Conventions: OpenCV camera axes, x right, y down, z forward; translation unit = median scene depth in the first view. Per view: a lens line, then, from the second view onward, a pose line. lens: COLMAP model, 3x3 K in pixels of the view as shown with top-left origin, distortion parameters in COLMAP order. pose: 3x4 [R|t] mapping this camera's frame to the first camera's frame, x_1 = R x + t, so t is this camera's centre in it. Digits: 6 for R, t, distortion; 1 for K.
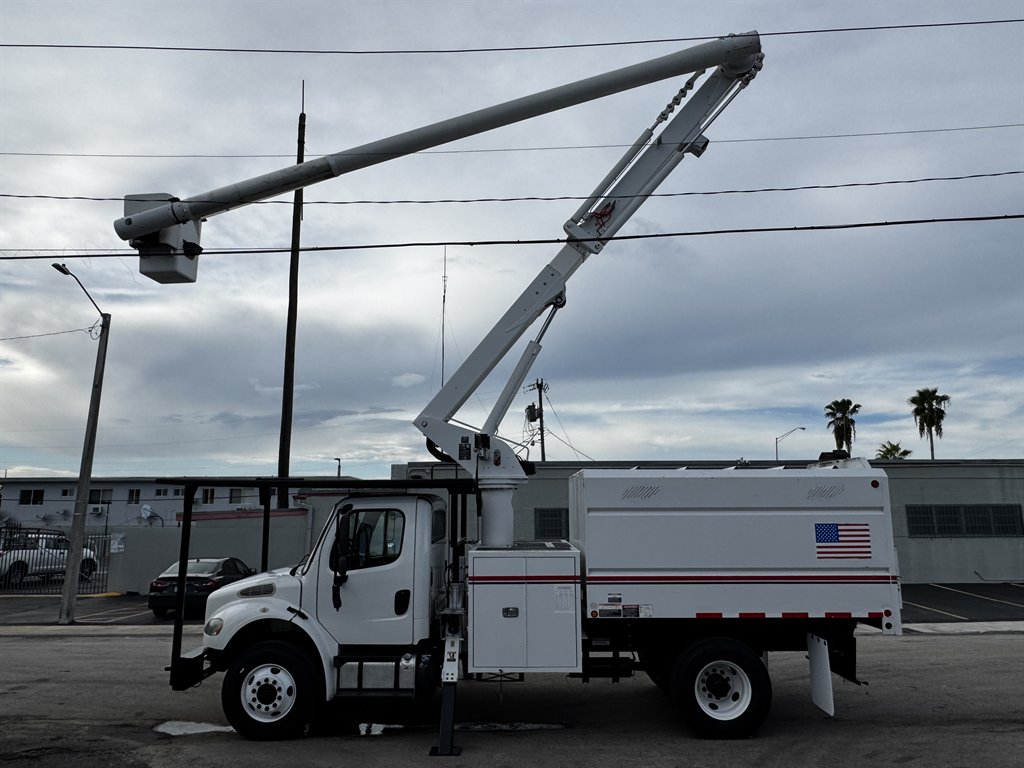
lens RADIAL K [[696.8, 0, 507.0], [0, 696.8, 391.4], [0, 0, 1]] dist [0.009920, 0.001703]
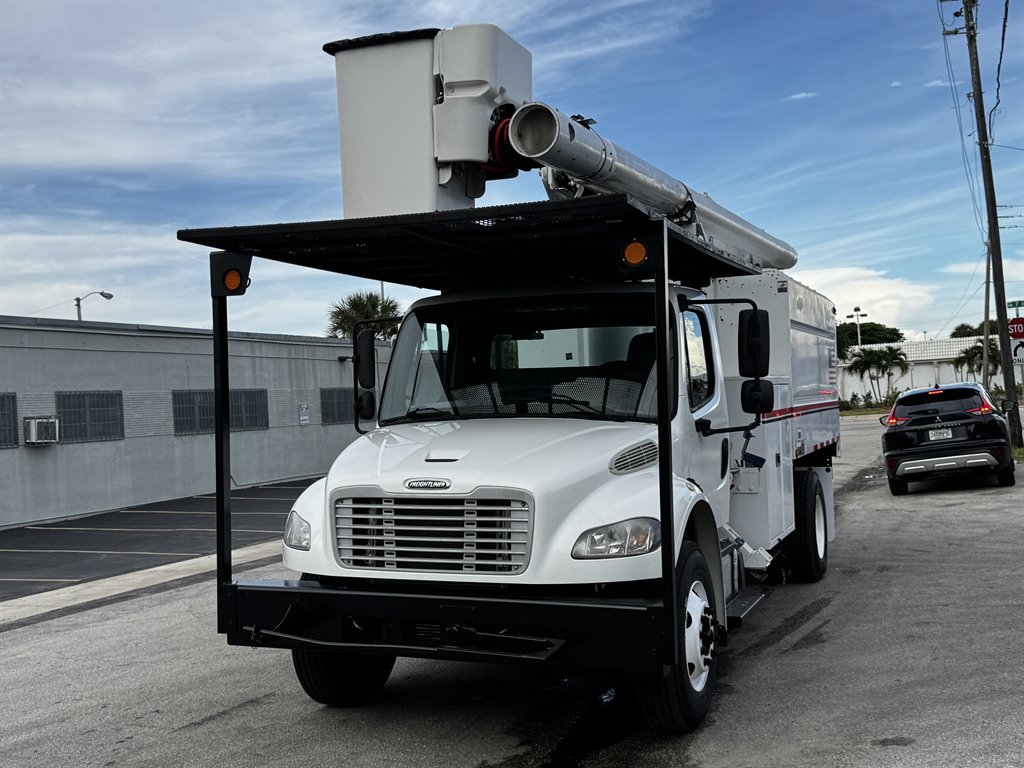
lens RADIAL K [[1133.9, 0, 498.9], [0, 1133.9, 387.5], [0, 0, 1]] dist [0.115273, -0.175362]
pose [[0.372669, -0.001225, 0.927963, -1.149399], [-0.108333, 0.993104, 0.044818, 0.219246], [-0.921619, -0.117231, 0.369966, 0.826168]]
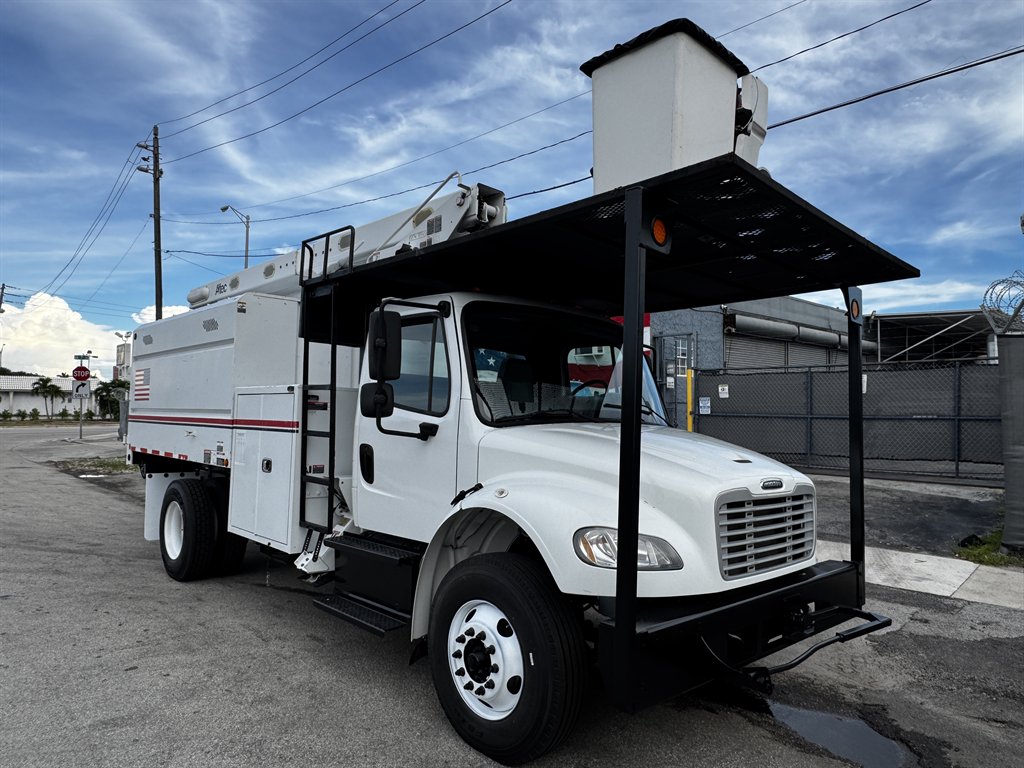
lens RADIAL K [[674.6, 0, 506.6], [0, 674.6, 384.8], [0, 0, 1]] dist [-0.005245, 0.002055]
pose [[-0.695464, 0.025699, 0.718102, -0.671292], [-0.130975, 0.978085, -0.161850, 0.355974], [-0.706524, -0.206614, -0.676857, 1.611999]]
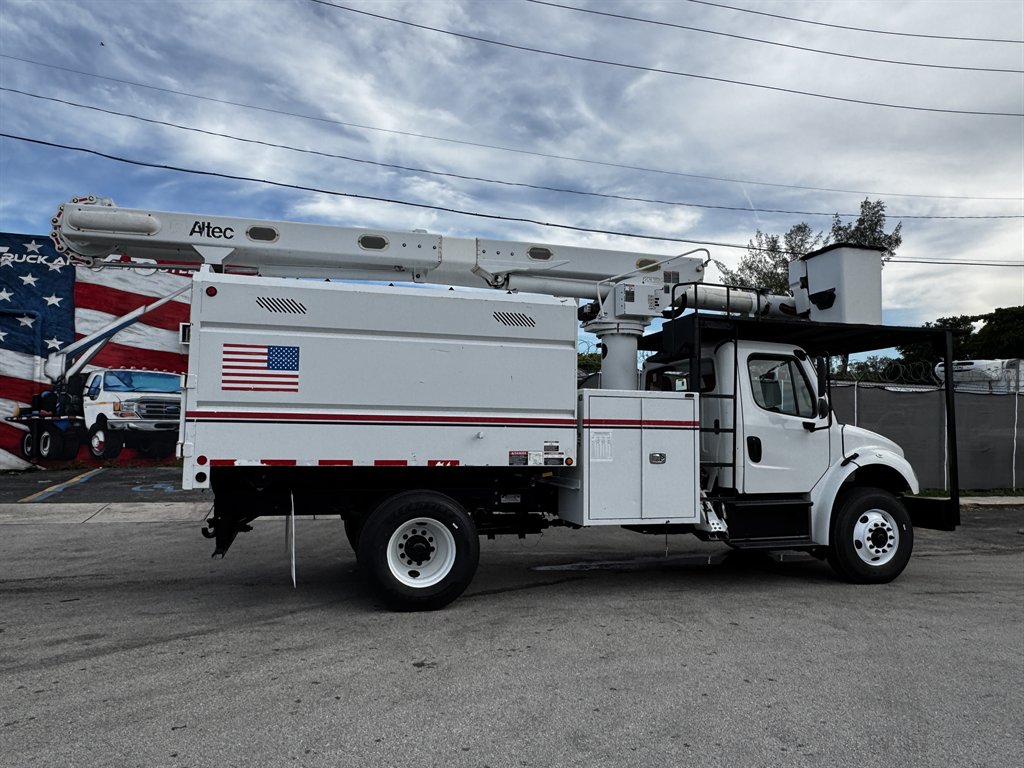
lens RADIAL K [[714.6, 0, 509.3], [0, 714.6, 380.9], [0, 0, 1]] dist [-0.009562, 0.002776]
pose [[-0.955814, -0.029954, -0.292442, 0.448543], [0.036550, 0.974967, -0.219323, 0.451992], [0.291691, -0.220321, -0.930793, 2.091353]]
